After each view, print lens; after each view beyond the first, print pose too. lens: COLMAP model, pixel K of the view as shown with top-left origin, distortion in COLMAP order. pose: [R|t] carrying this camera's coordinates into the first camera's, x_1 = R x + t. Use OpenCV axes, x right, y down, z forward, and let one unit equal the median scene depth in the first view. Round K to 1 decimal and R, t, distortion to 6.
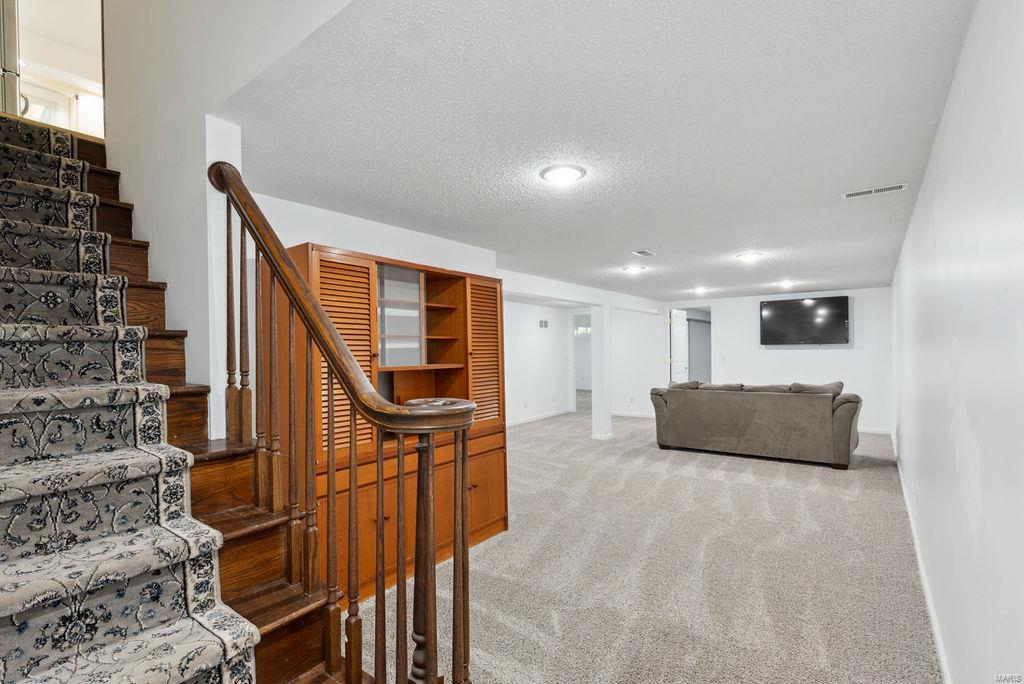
lens RADIAL K [[471.6, 0, 511.2], [0, 471.6, 359.3], [0, 0, 1]] dist [-0.004494, -0.000510]
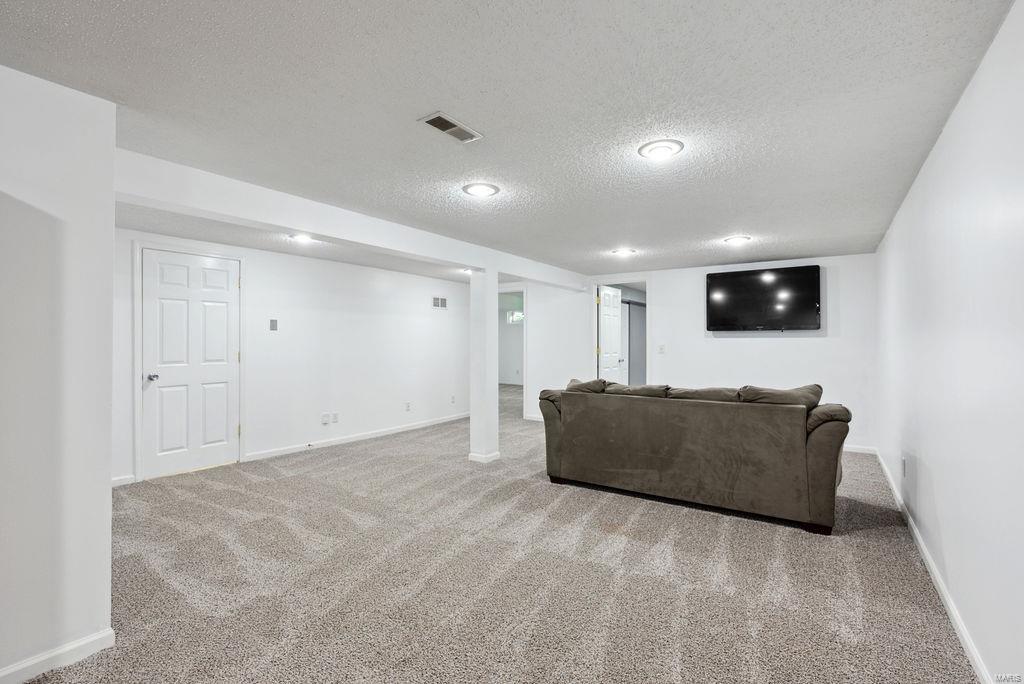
lens RADIAL K [[471.6, 0, 511.8], [0, 471.6, 341.6], [0, 0, 1]] dist [-0.004494, -0.000510]
pose [[0.997751, 0.013803, 0.065587, 0.236394], [-0.012433, 0.999697, -0.021242, 0.008303], [-0.065860, 0.020378, 0.997621, 0.374224]]
